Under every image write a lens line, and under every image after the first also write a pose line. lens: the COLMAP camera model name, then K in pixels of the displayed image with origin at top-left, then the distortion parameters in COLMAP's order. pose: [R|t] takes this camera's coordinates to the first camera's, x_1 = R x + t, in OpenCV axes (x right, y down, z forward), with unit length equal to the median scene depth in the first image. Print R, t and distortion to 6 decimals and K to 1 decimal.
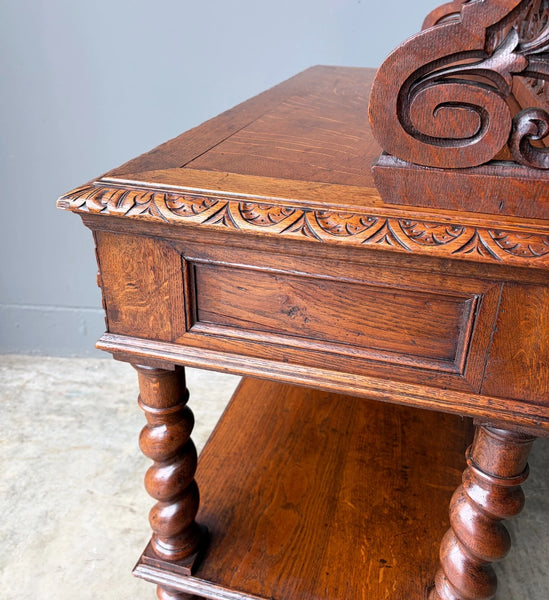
lens RADIAL K [[565.8, 0, 274.5], [0, 565.8, 300.0], [0, 0, 1]] dist [0.002286, 0.006193]
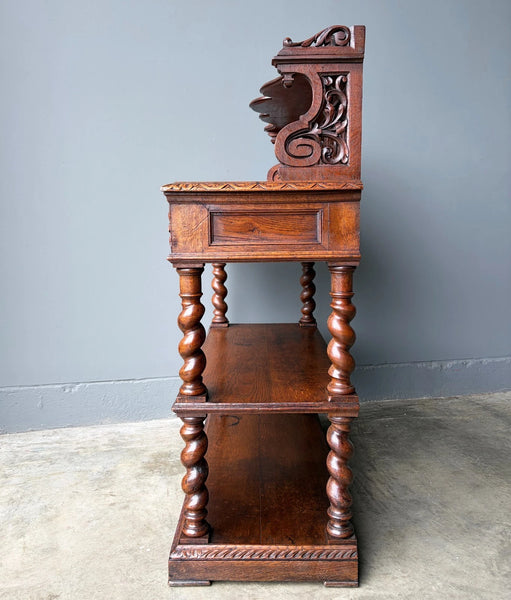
lens RADIAL K [[518.6, 0, 255.5], [0, 518.6, 300.0], [0, 0, 1]] dist [0.021369, 0.001445]
pose [[0.965311, -0.066233, 0.252564, -0.532564], [0.147457, 0.936560, -0.317980, 0.988652], [-0.215481, 0.344192, 0.913838, -0.945913]]
